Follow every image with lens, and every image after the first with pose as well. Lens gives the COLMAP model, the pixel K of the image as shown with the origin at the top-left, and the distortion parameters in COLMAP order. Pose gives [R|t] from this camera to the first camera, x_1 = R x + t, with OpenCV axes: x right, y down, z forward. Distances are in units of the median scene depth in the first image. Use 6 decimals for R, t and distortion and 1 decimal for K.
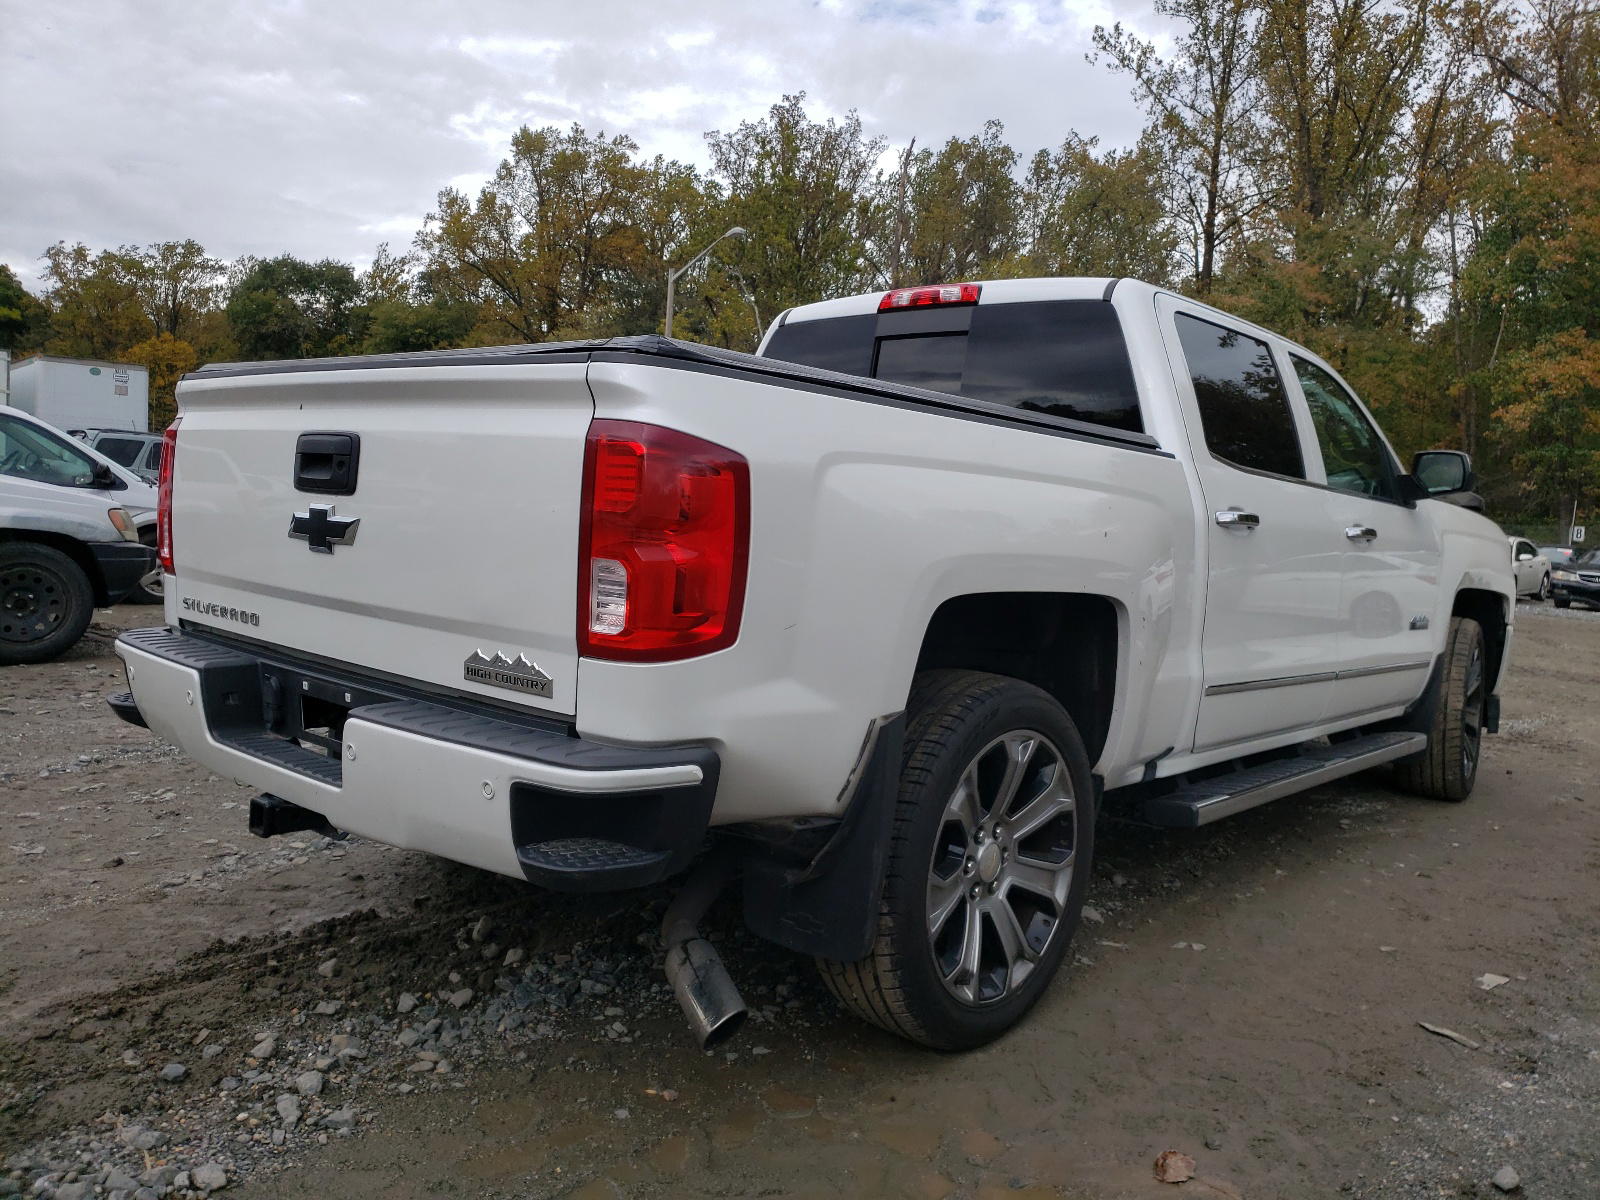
lens RADIAL K [[1236.6, 0, 800.1], [0, 1236.6, 599.1], [0, 0, 1]] dist [0.059968, -0.051622]
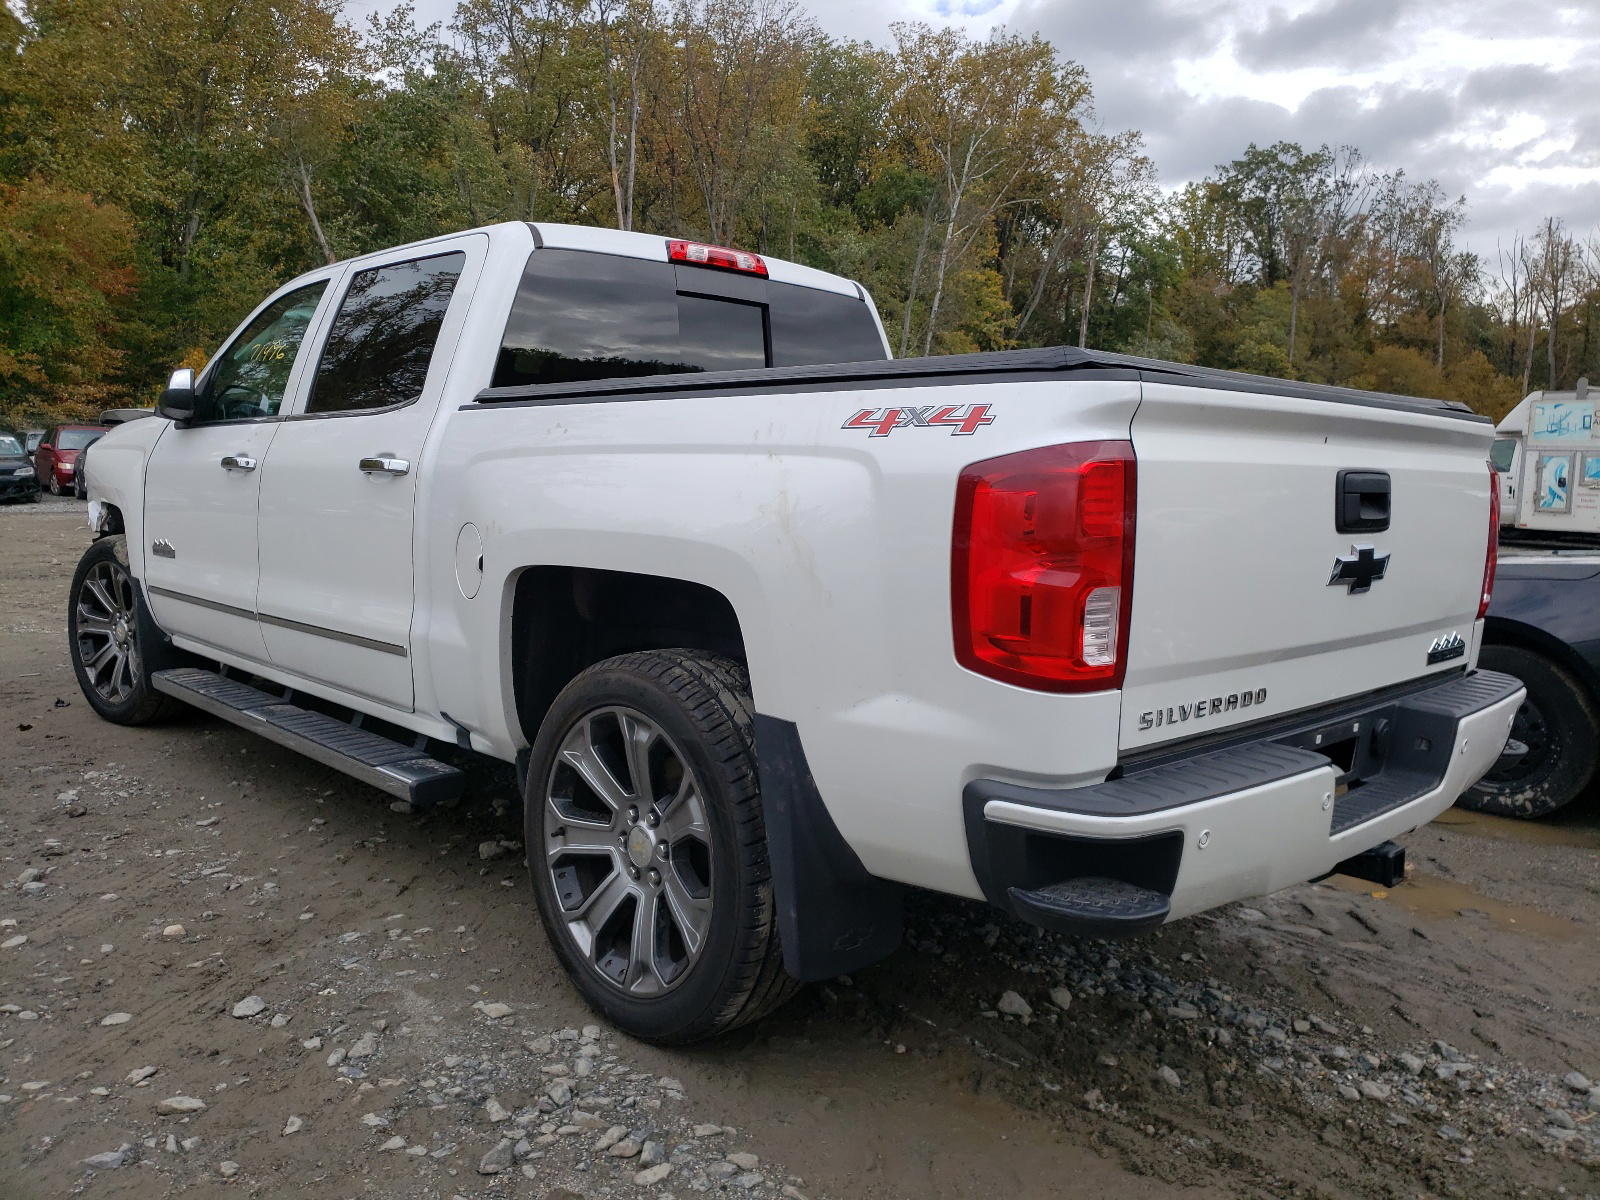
lens RADIAL K [[1236.6, 0, 801.9], [0, 1236.6, 597.9], [0, 0, 1]] dist [0.059968, -0.051622]
pose [[0.064926, -0.161077, 0.984804, -1.334405], [0.044940, 0.986357, 0.158368, -0.202053], [-0.996878, 0.033975, 0.071279, 1.325746]]
